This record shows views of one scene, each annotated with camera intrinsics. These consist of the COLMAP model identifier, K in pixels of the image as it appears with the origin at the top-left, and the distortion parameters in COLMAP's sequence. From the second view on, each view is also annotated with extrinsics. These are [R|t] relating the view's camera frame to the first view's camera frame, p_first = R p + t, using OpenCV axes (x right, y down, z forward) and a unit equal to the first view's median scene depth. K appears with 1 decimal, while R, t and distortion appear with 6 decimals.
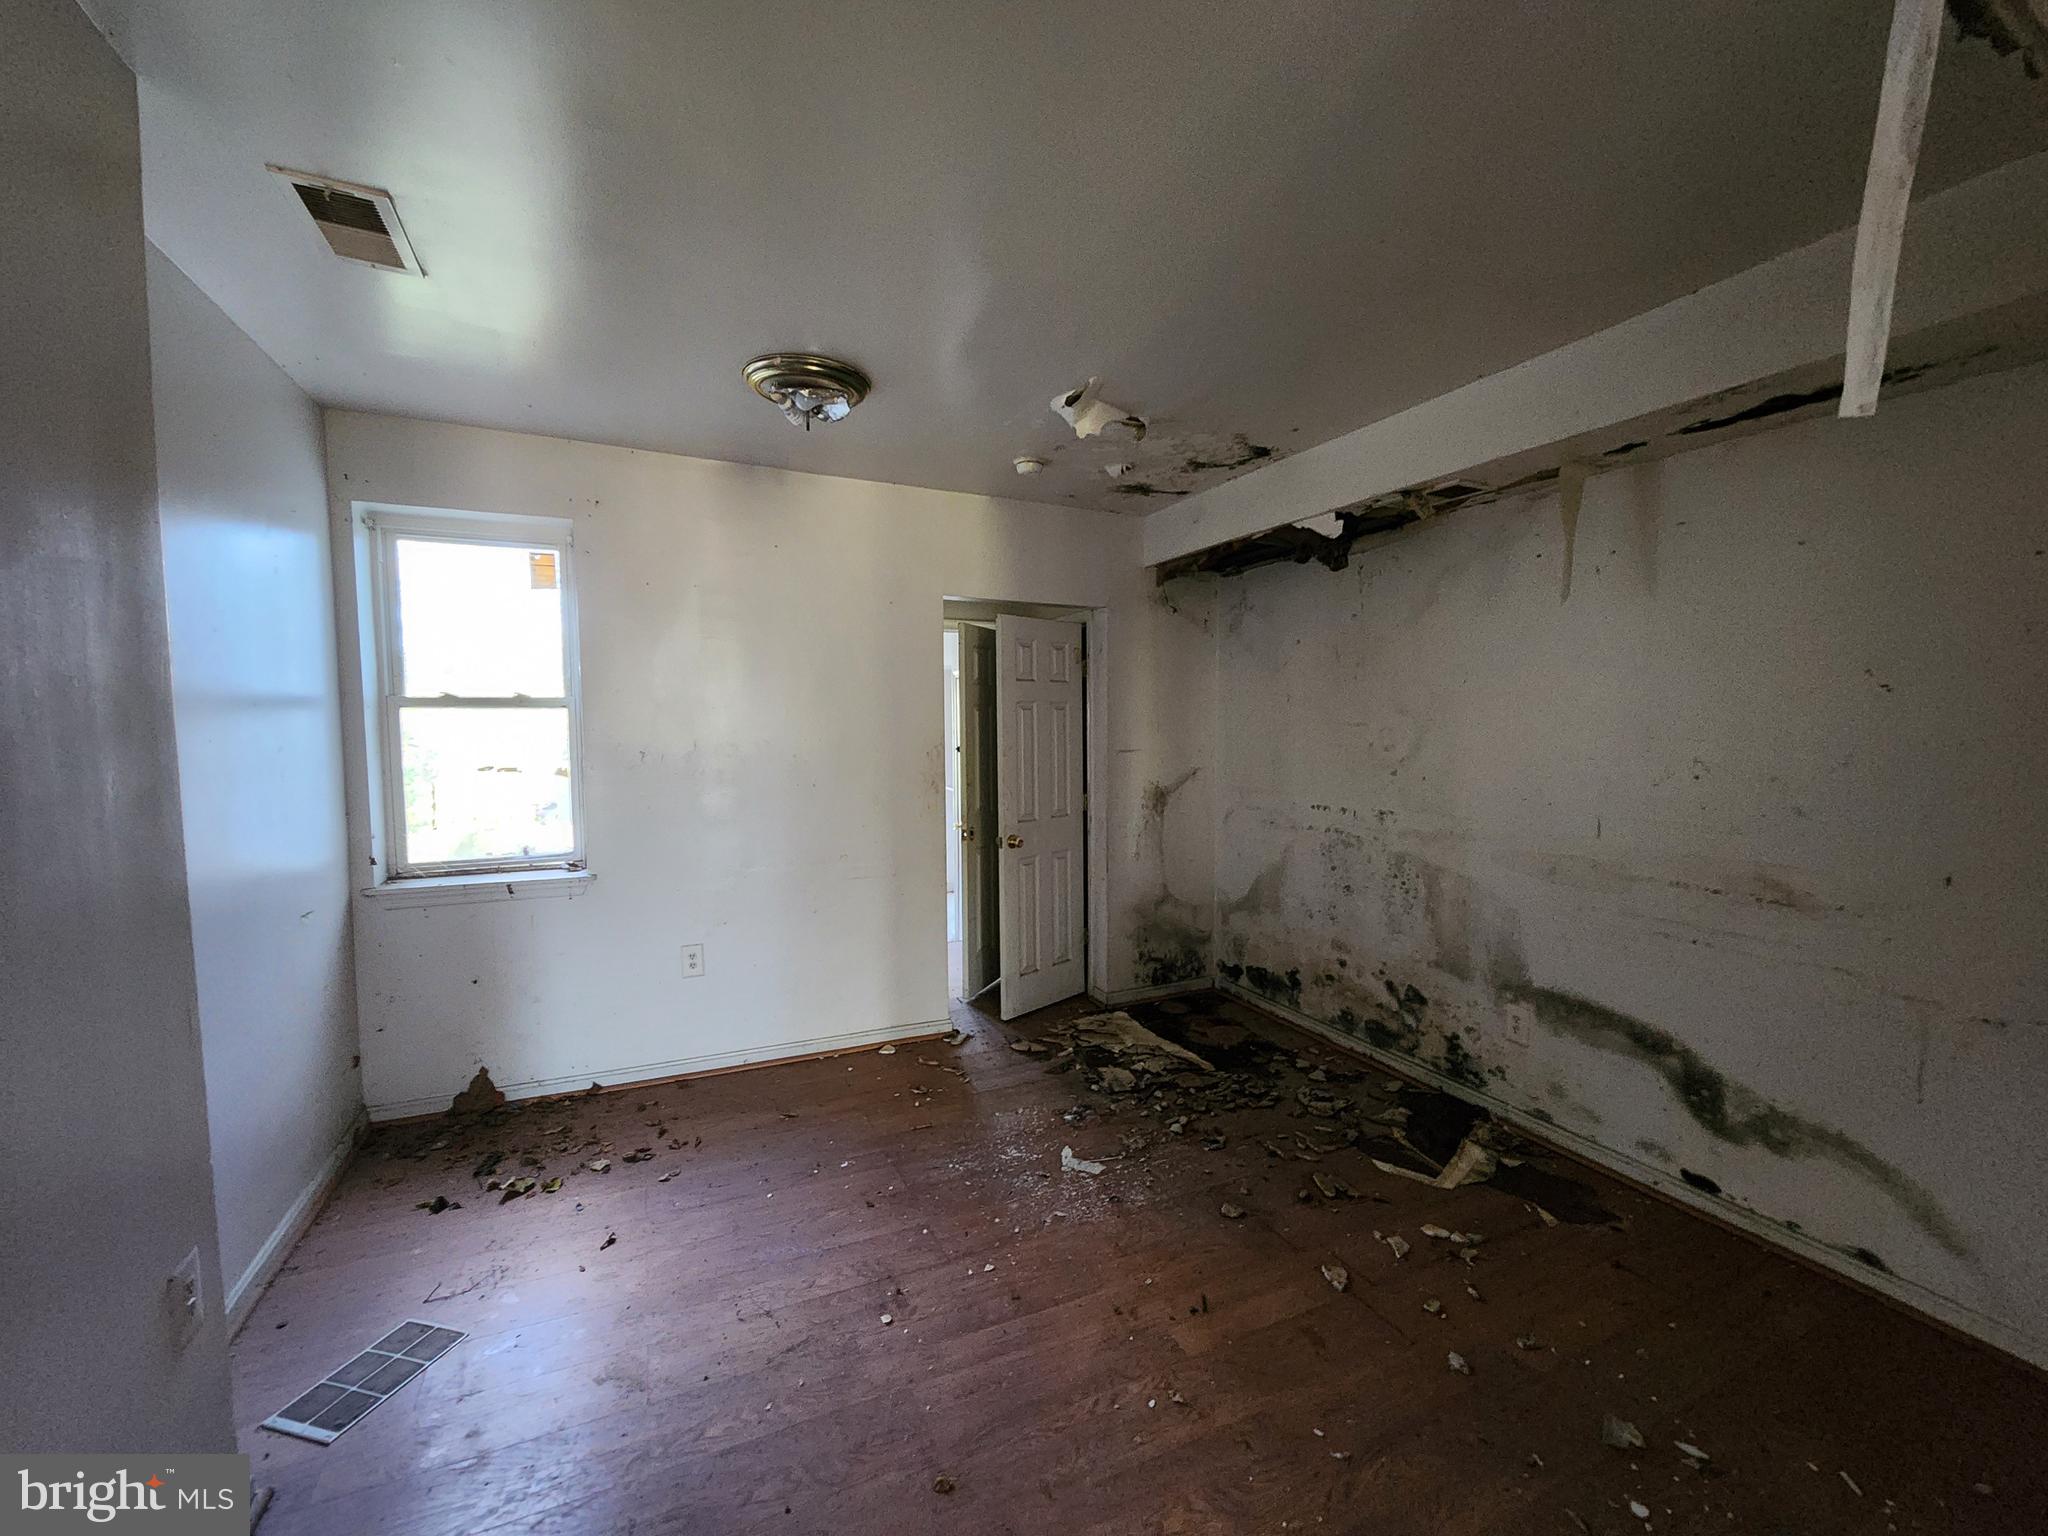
lens RADIAL K [[843.6, 0, 1040.9], [0, 843.6, 773.8], [0, 0, 1]] dist [-0.000575, -0.000360]
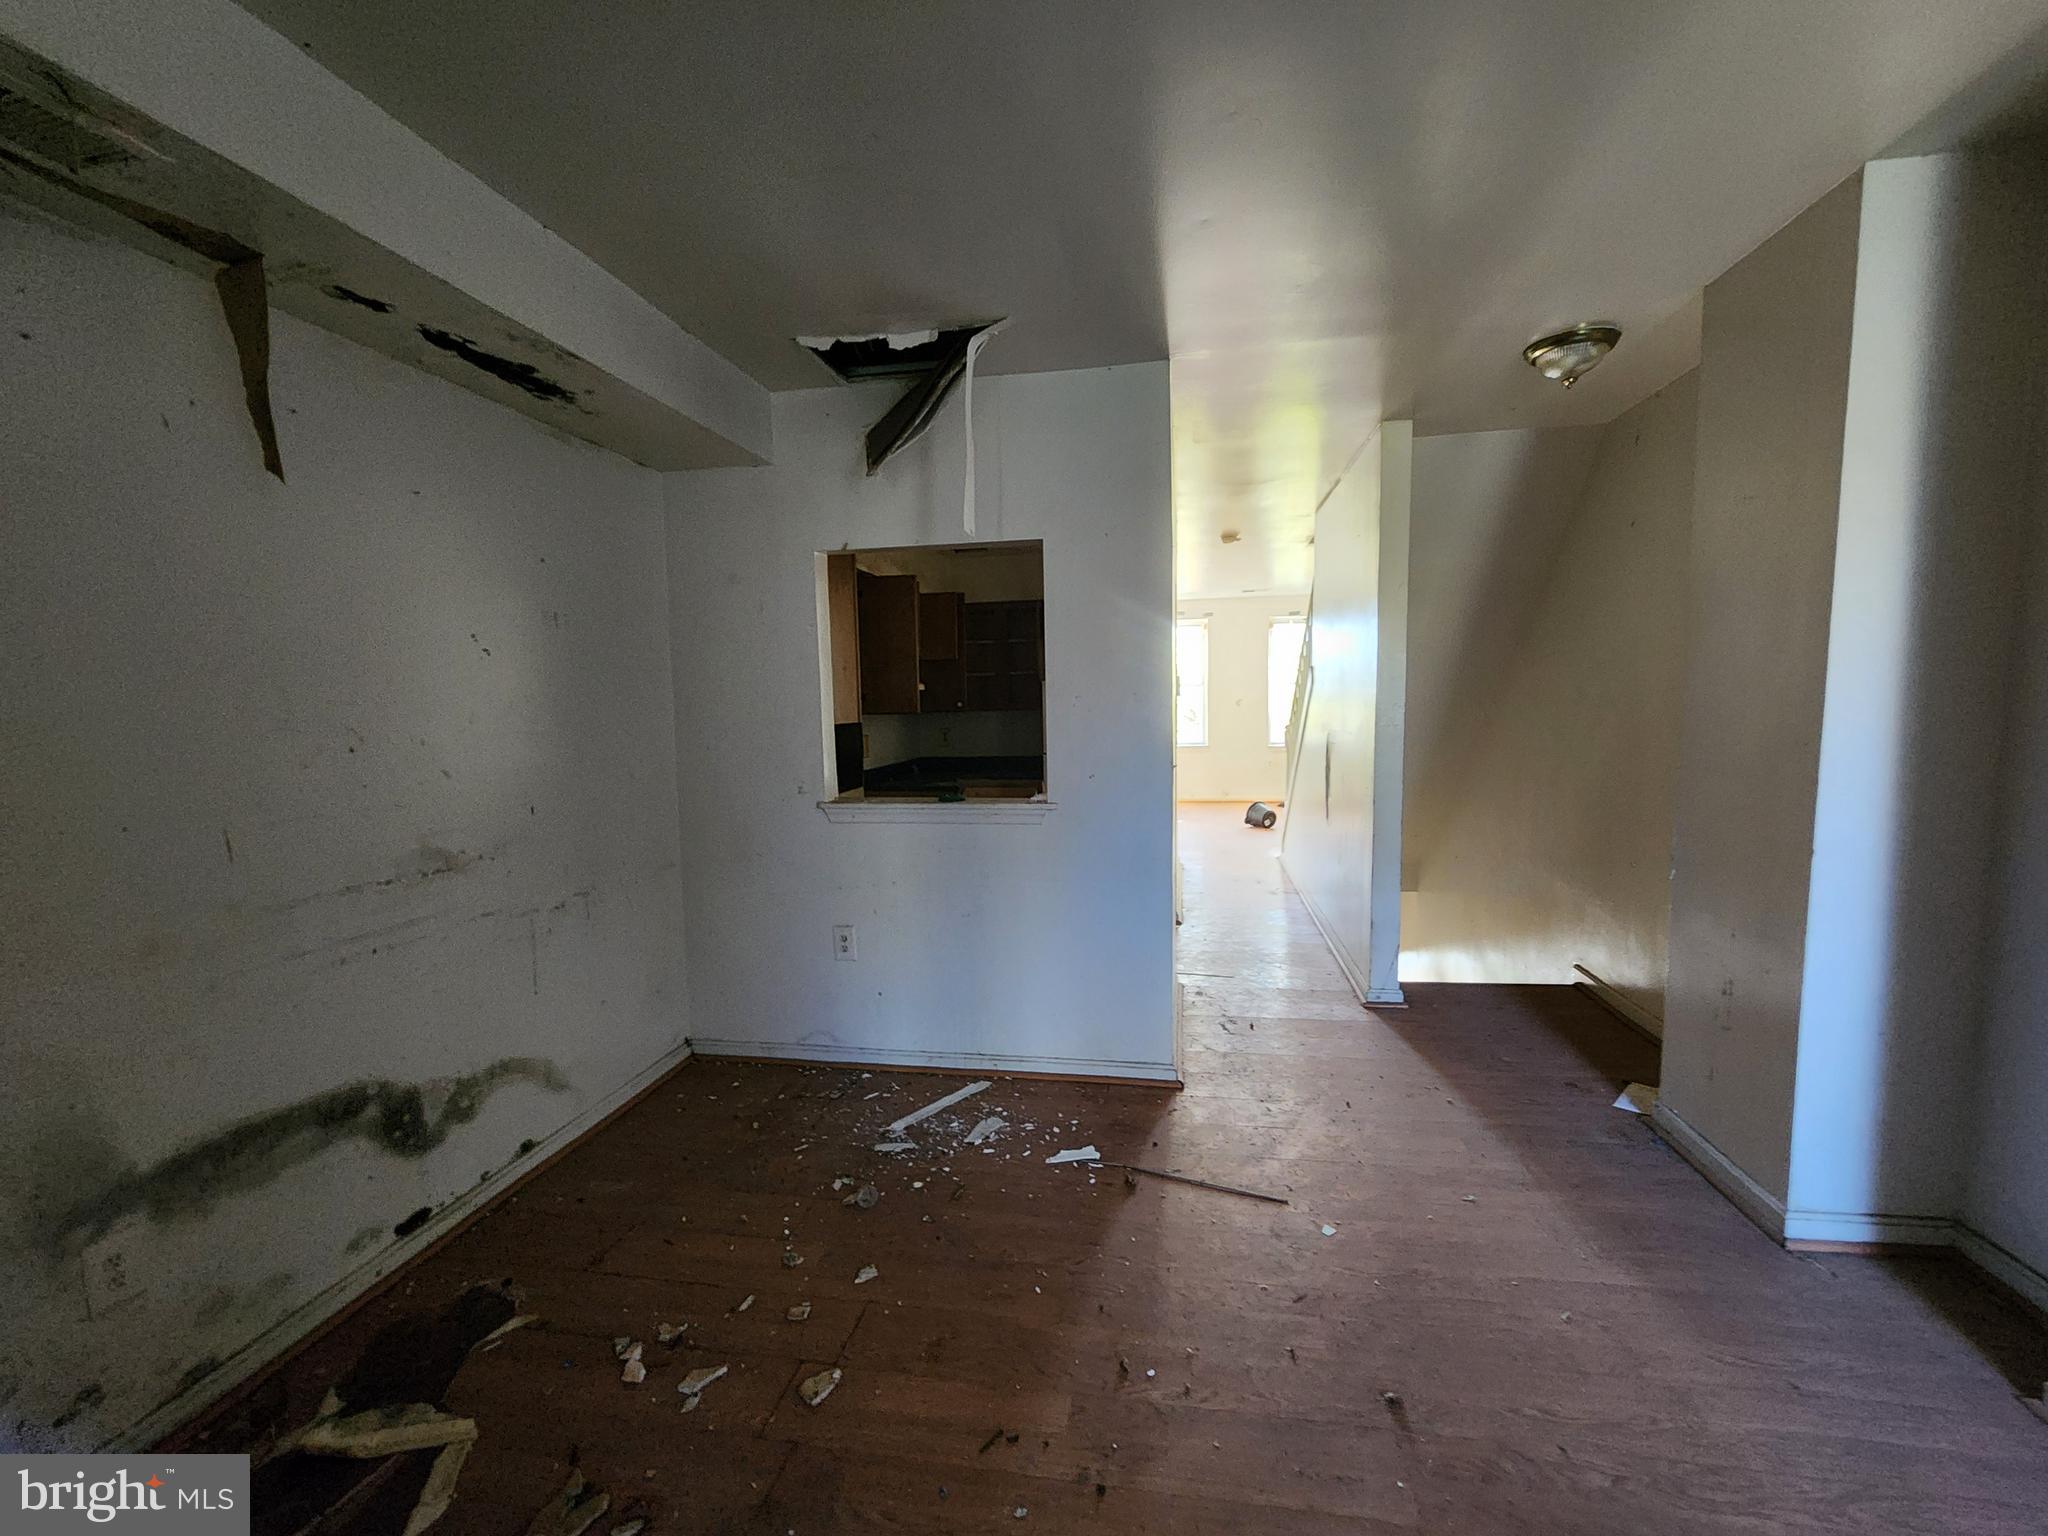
lens RADIAL K [[843.6, 0, 1040.9], [0, 843.6, 773.8], [0, 0, 1]] dist [-0.000575, -0.000360]
pose [[-0.815519, -0.037915, 0.577487, -0.217114], [0.055046, 0.988246, 0.142620, -0.052040], [-0.576107, 0.148098, -0.803846, 1.286192]]
